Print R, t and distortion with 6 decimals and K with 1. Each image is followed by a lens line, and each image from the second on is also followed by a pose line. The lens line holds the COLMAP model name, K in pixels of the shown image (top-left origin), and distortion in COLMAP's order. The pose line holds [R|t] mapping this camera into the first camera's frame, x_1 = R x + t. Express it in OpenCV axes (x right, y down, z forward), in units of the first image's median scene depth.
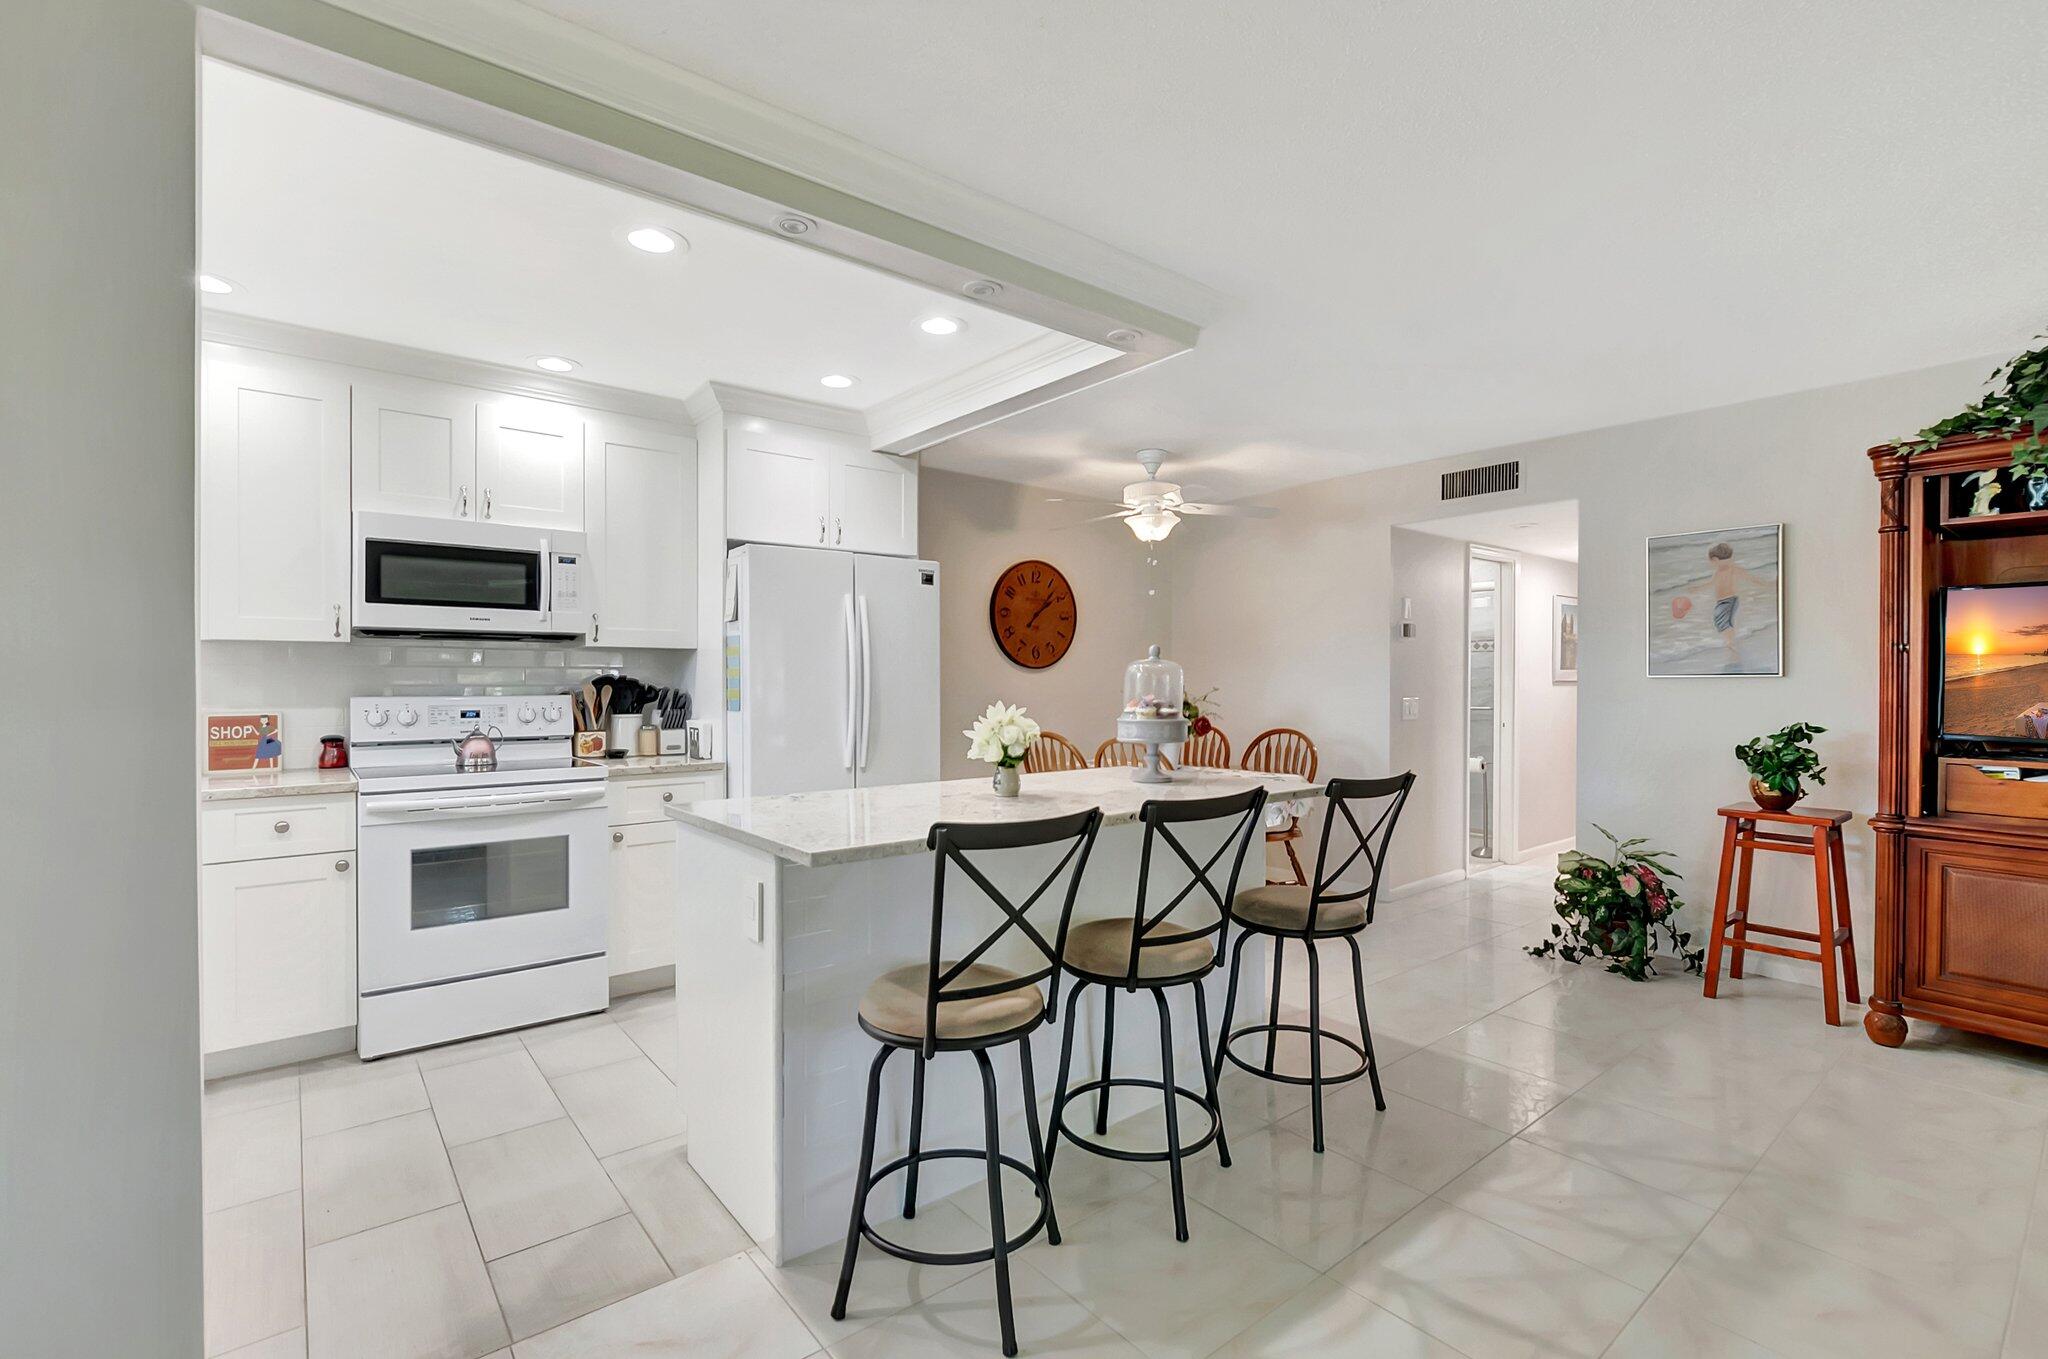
lens RADIAL K [[911.3, 0, 1027.6], [0, 911.3, 689.3], [0, 0, 1]] dist [-0.010088, 0.000274]
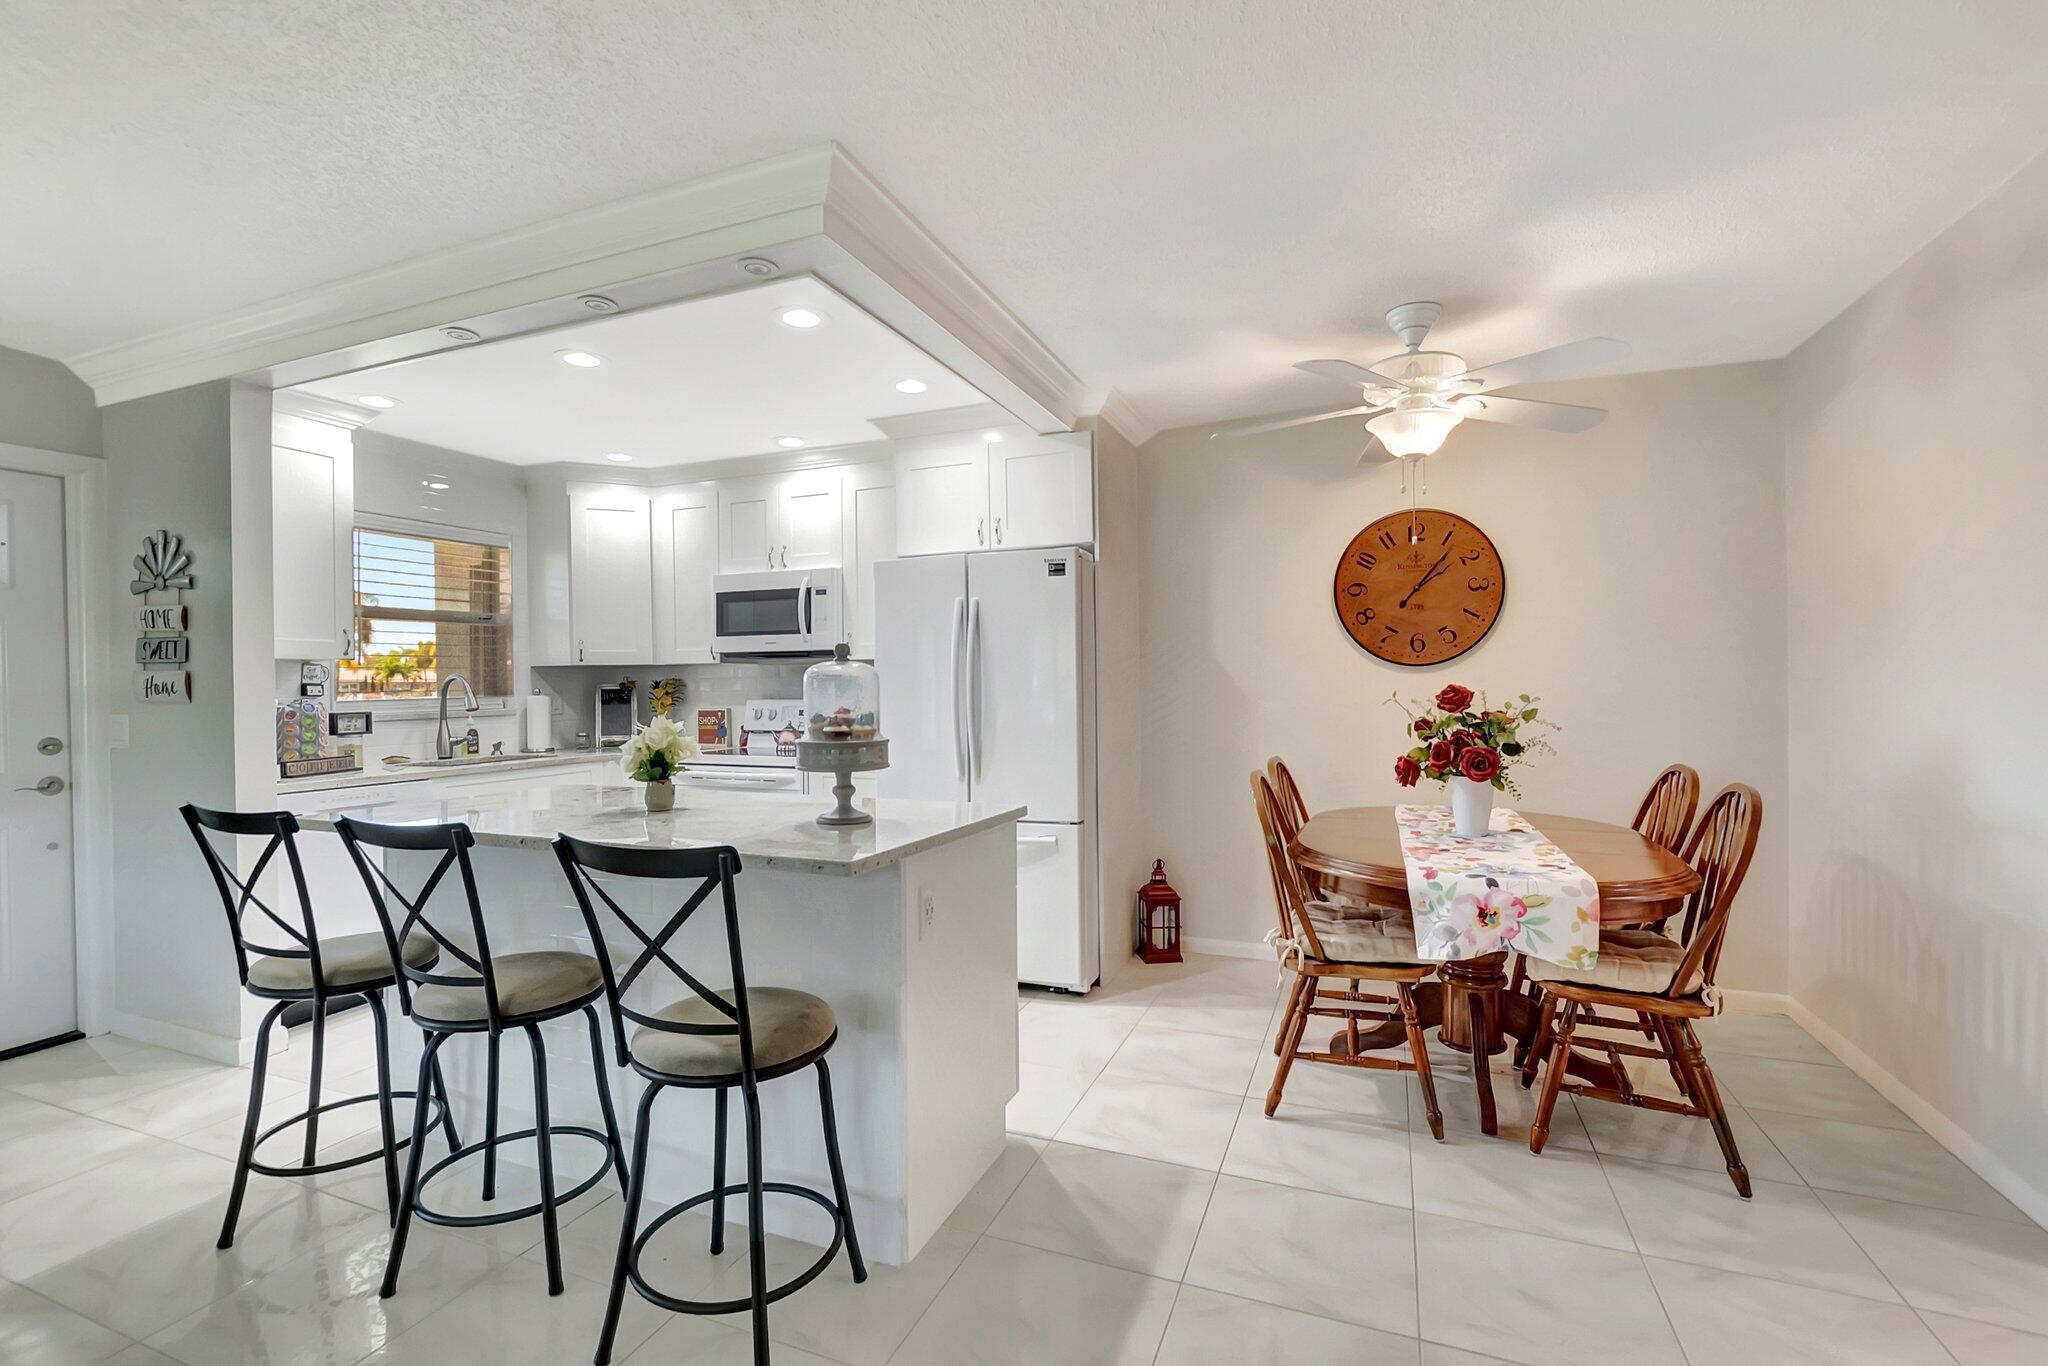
lens RADIAL K [[892.7, 0, 1020.6], [0, 892.7, 686.2], [0, 0, 1]] dist [-0.005871, -0.000068]
pose [[0.480820, -0.003113, -0.876814, 0.705051], [-0.000240, 0.999993, -0.003682, -0.007540], [0.876819, 0.001981, 0.480816, 0.640735]]
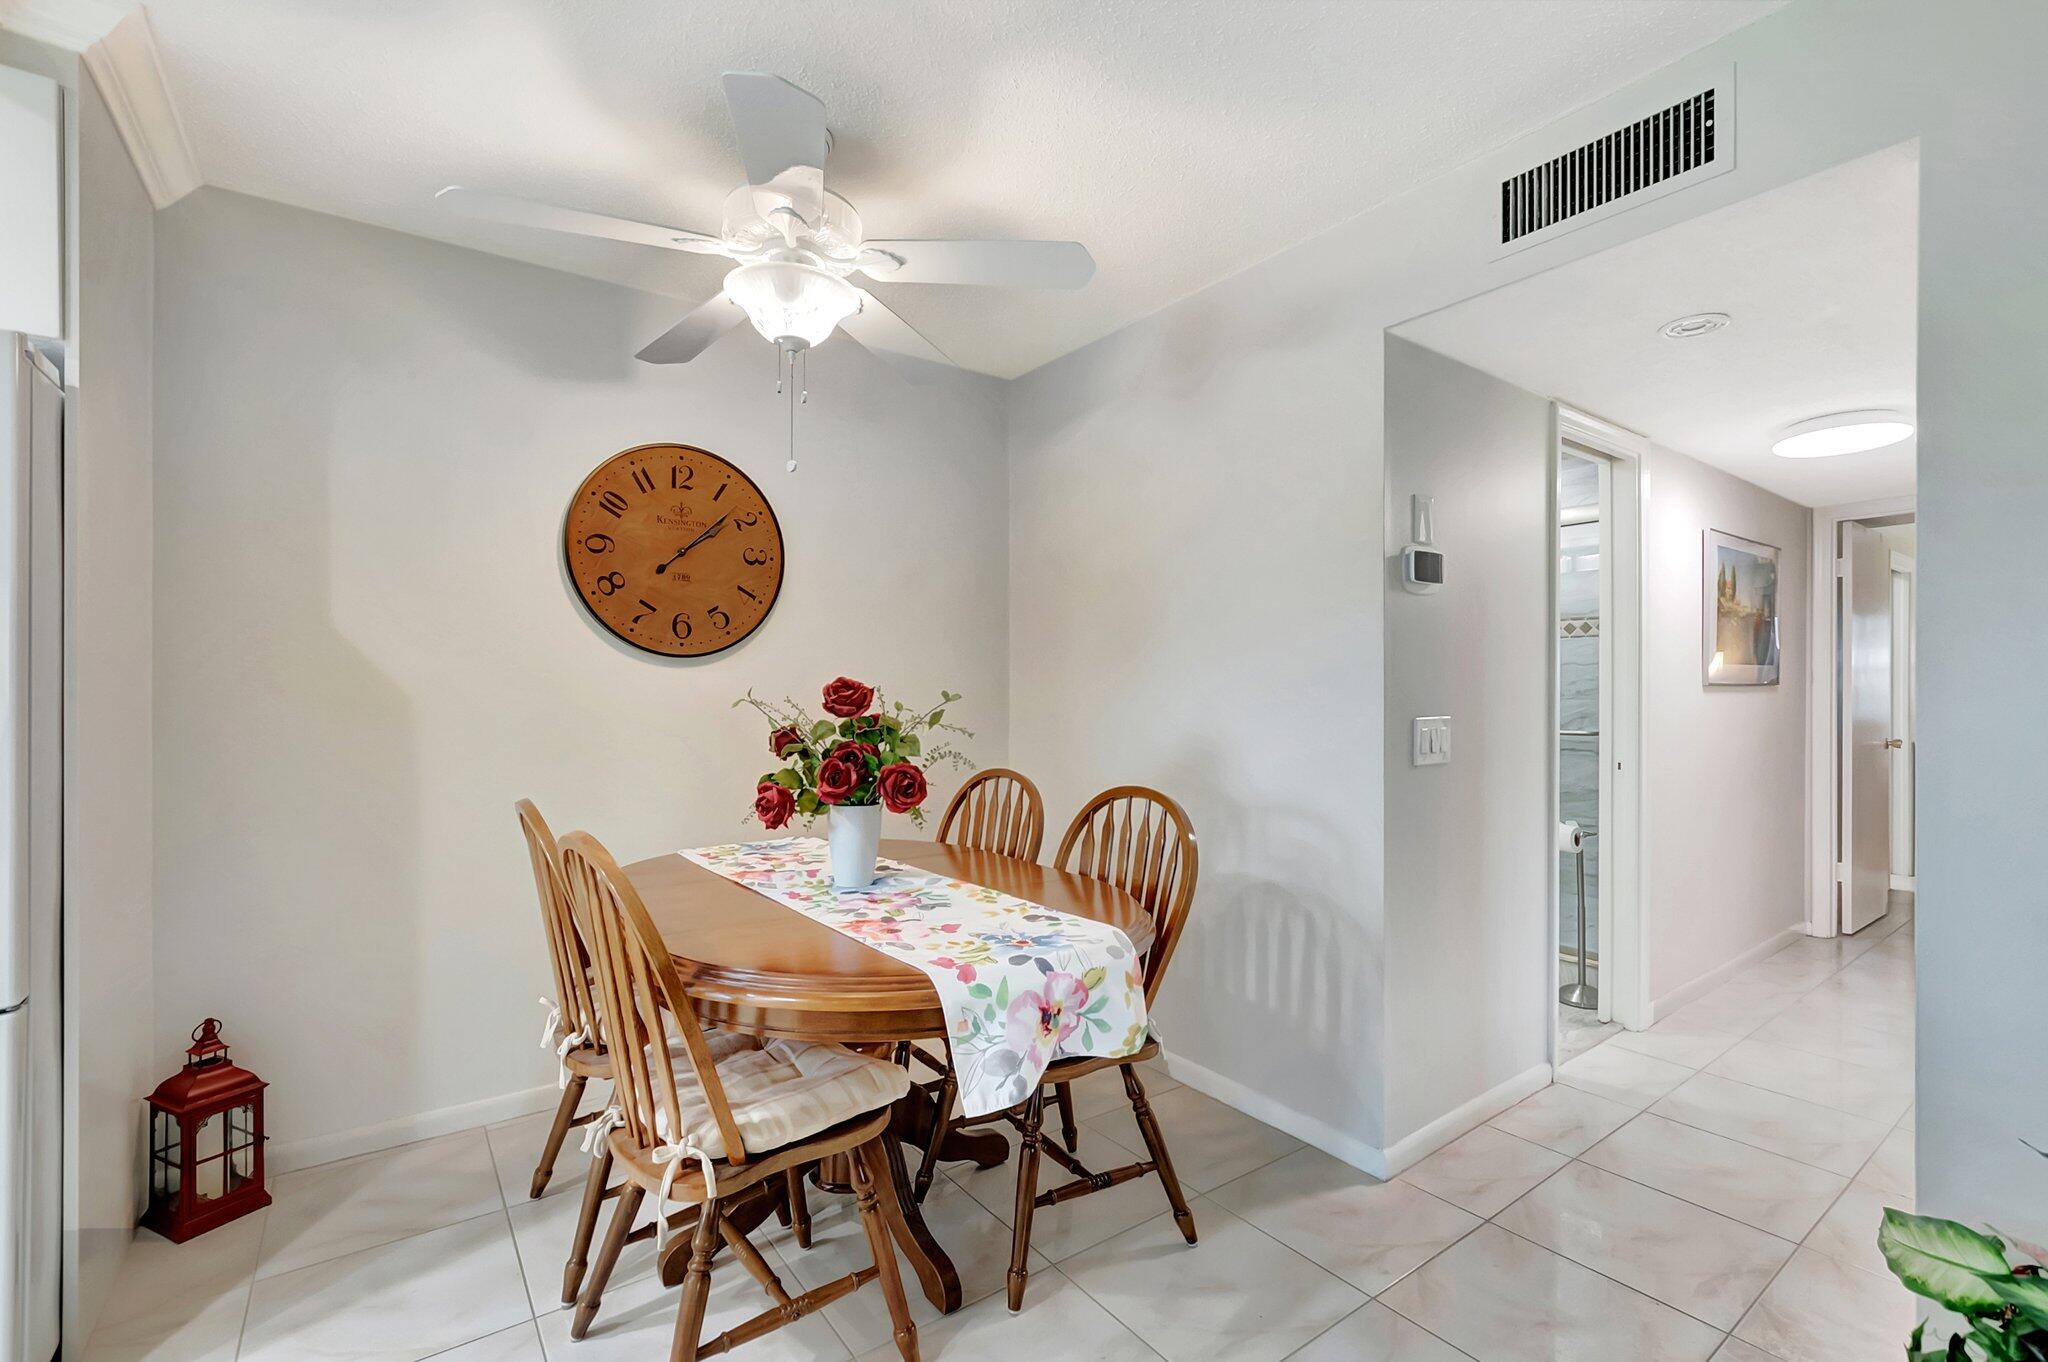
lens RADIAL K [[892.7, 0, 1020.6], [0, 892.7, 684.2], [0, 0, 1]] dist [-0.005871, -0.000068]
pose [[0.998214, -0.000368, -0.059733, 0.353574], [-0.000622, 0.999863, -0.016555, 0.000961], [0.059731, 0.016563, 0.998077, 0.795433]]
